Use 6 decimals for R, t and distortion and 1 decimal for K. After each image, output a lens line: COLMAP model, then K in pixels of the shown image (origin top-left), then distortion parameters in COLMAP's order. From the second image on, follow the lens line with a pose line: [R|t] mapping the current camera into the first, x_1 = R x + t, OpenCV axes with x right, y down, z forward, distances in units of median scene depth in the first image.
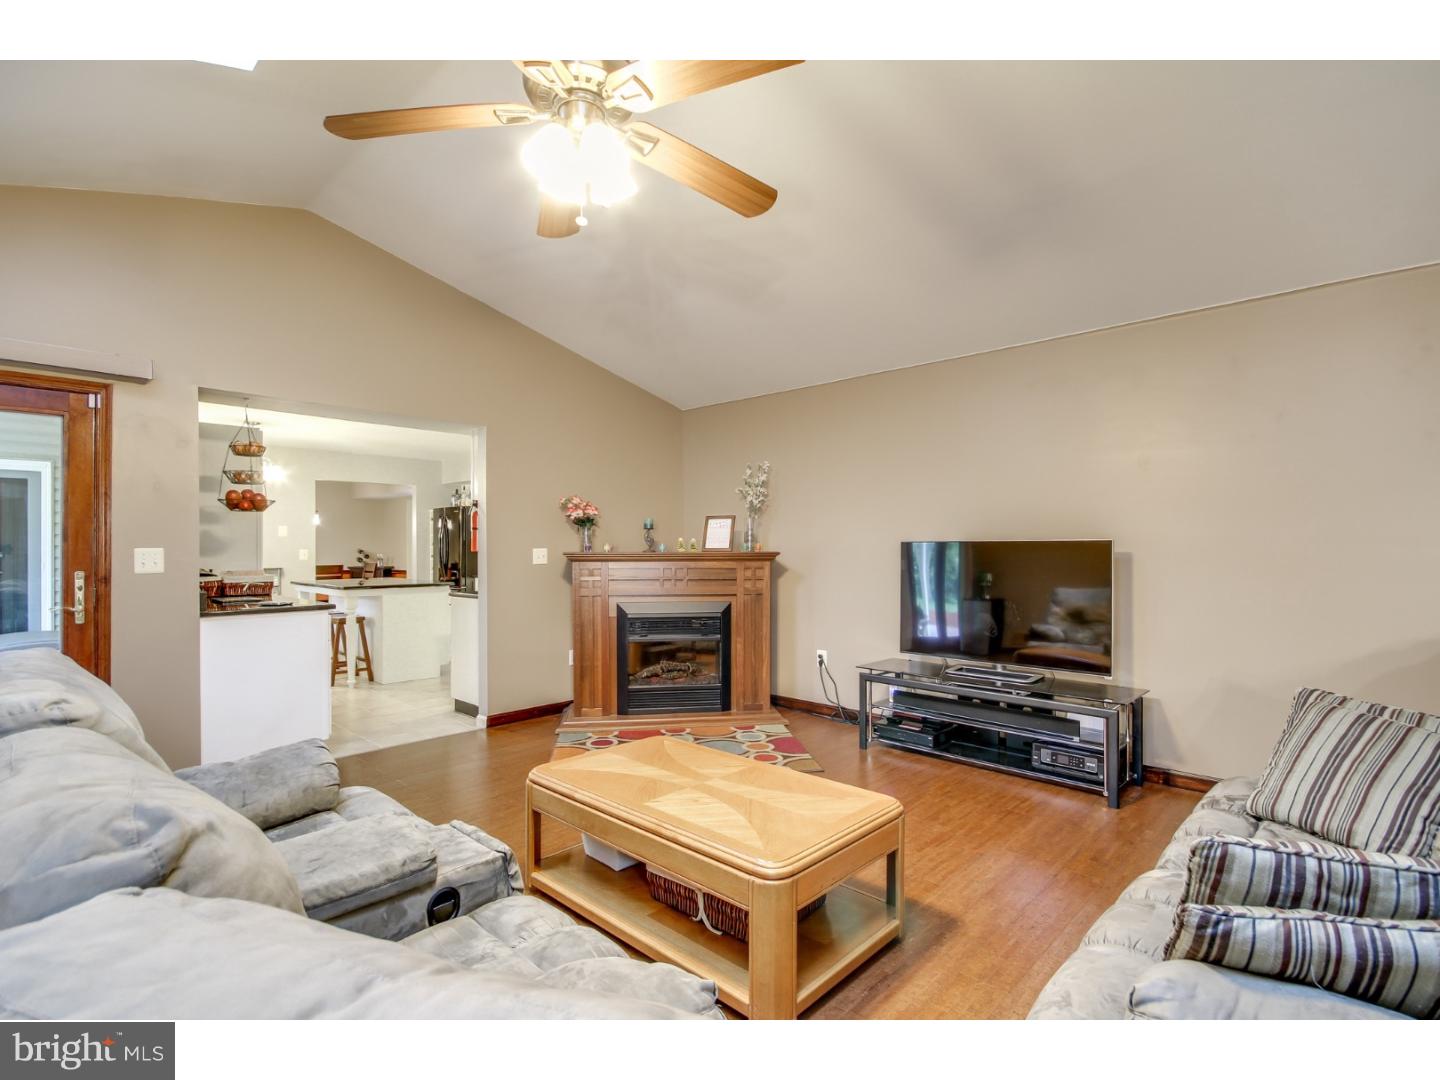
lens RADIAL K [[704.2, 0, 755.9], [0, 704.2, 541.0], [0, 0, 1]] dist [-0.002813, -0.009402]
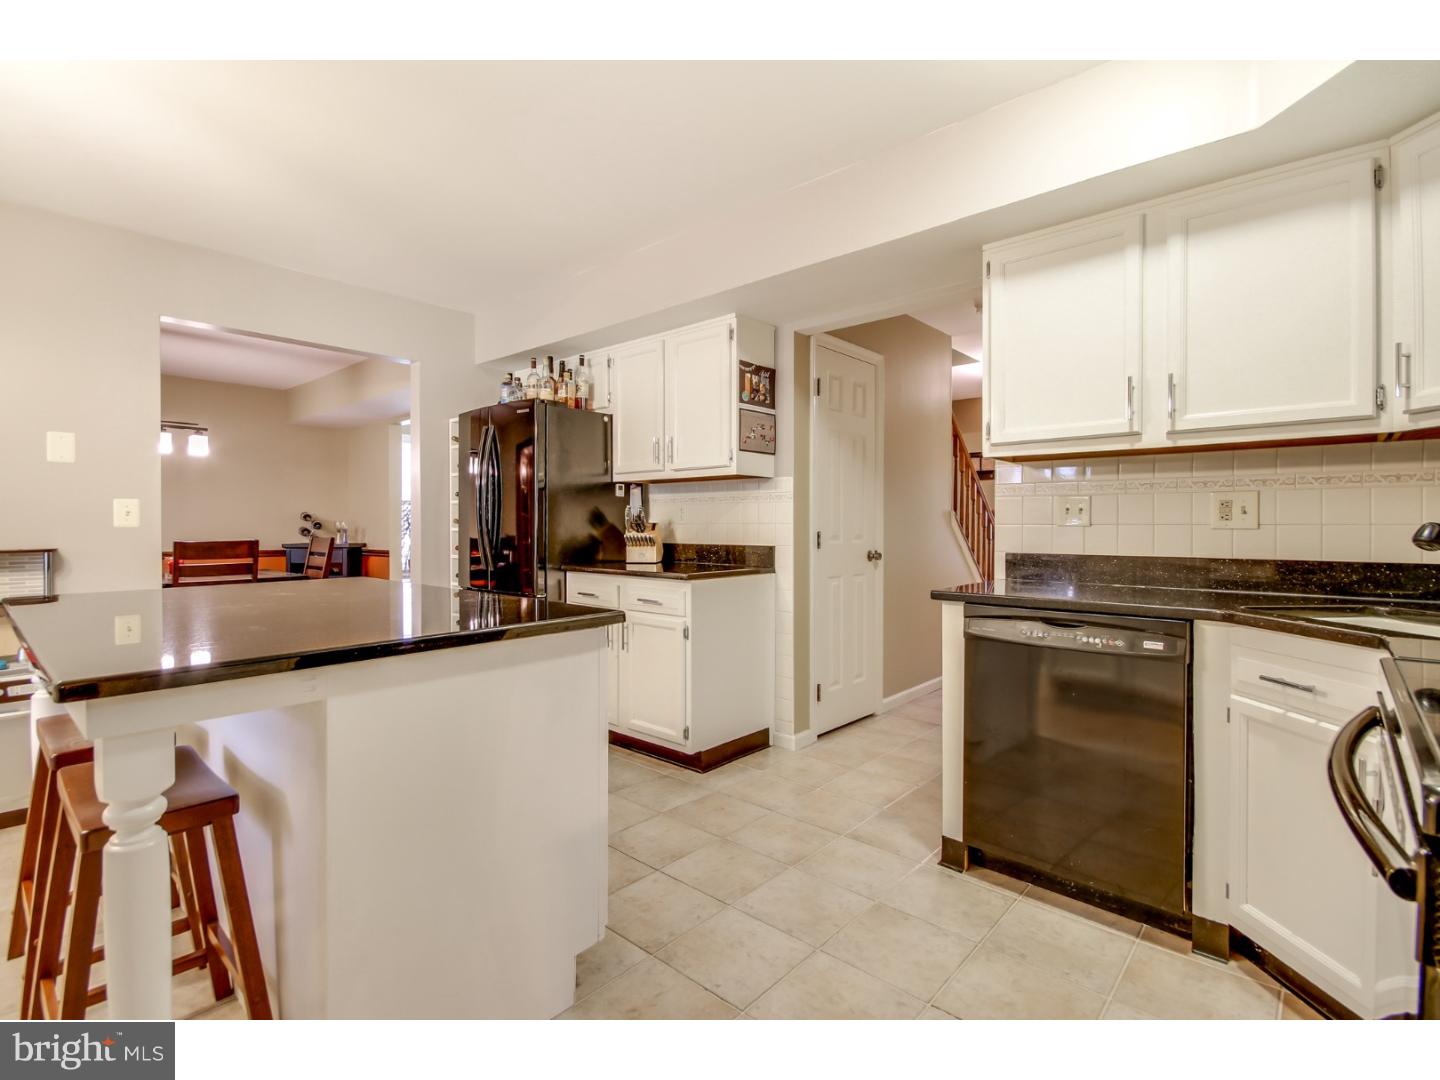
lens RADIAL K [[704.2, 0, 755.9], [0, 704.2, 541.0], [0, 0, 1]] dist [-0.002813, -0.009402]
pose [[0.999555, 0.003961, 0.029556, -0.265848], [-0.004883, 0.999501, 0.031201, 0.017981], [-0.029417, -0.031331, 0.999076, 0.516450]]
